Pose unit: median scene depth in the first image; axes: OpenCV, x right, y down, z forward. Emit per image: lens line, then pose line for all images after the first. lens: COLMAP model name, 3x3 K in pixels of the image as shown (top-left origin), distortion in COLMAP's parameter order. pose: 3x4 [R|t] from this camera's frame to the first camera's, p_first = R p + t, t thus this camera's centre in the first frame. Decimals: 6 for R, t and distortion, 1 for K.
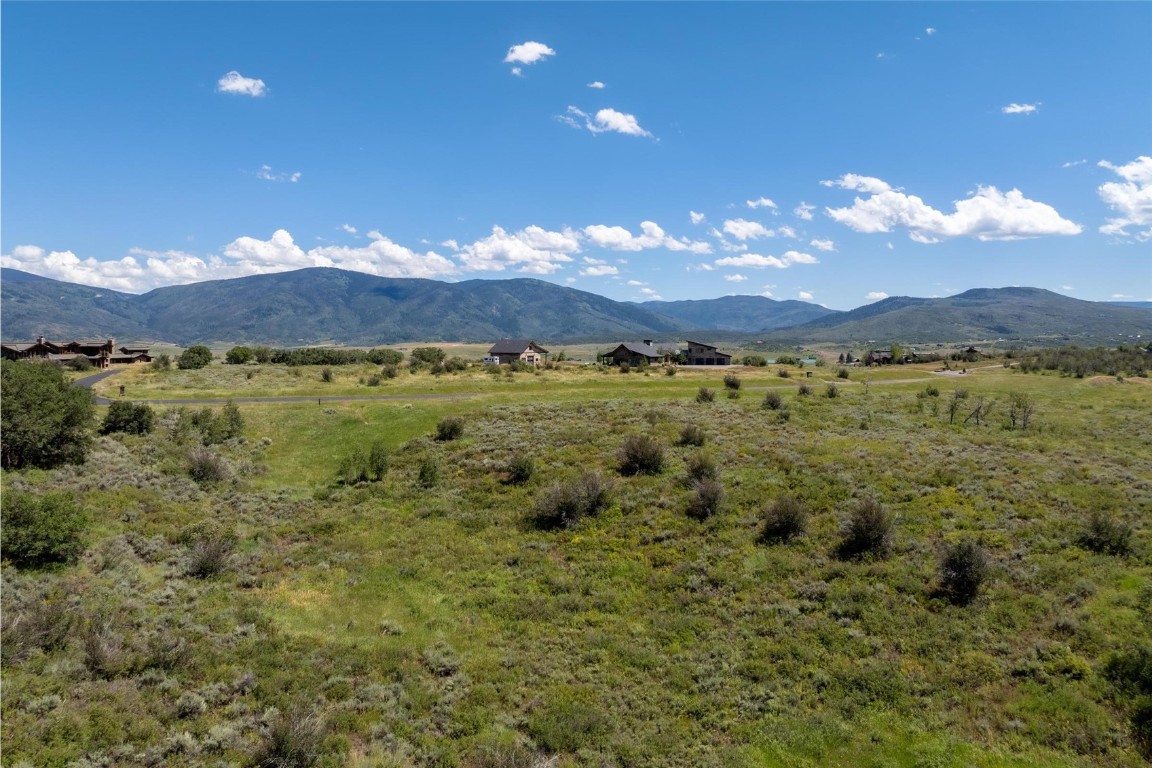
lens RADIAL K [[816.5, 0, 581.3], [0, 816.5, 372.1], [0, 0, 1]] dist [-0.042492, 0.015105]
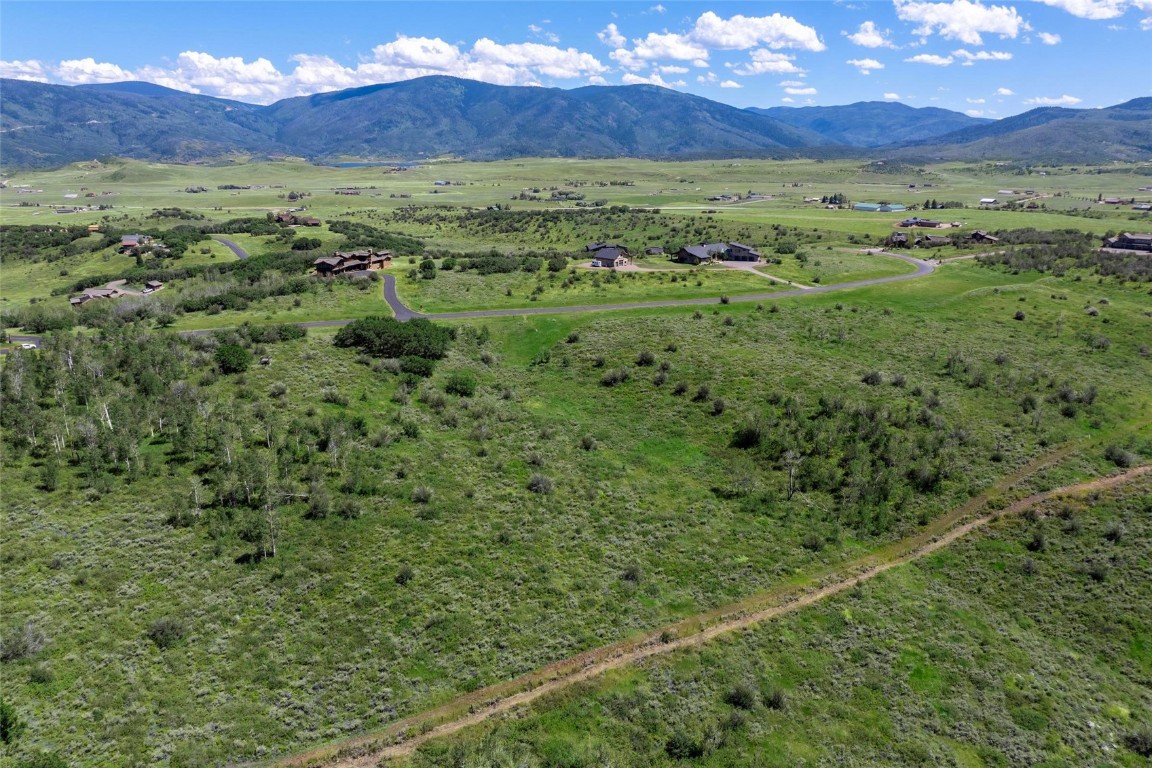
lens RADIAL K [[816.5, 0, 571.3], [0, 816.5, 385.5], [0, 0, 1]] dist [-0.042492, 0.015105]
pose [[0.988384, 0.039301, -0.146806, 0.219294], [-0.002416, 0.969925, 0.243393, -0.440439], [0.151956, -0.240211, 0.958753, -1.545729]]
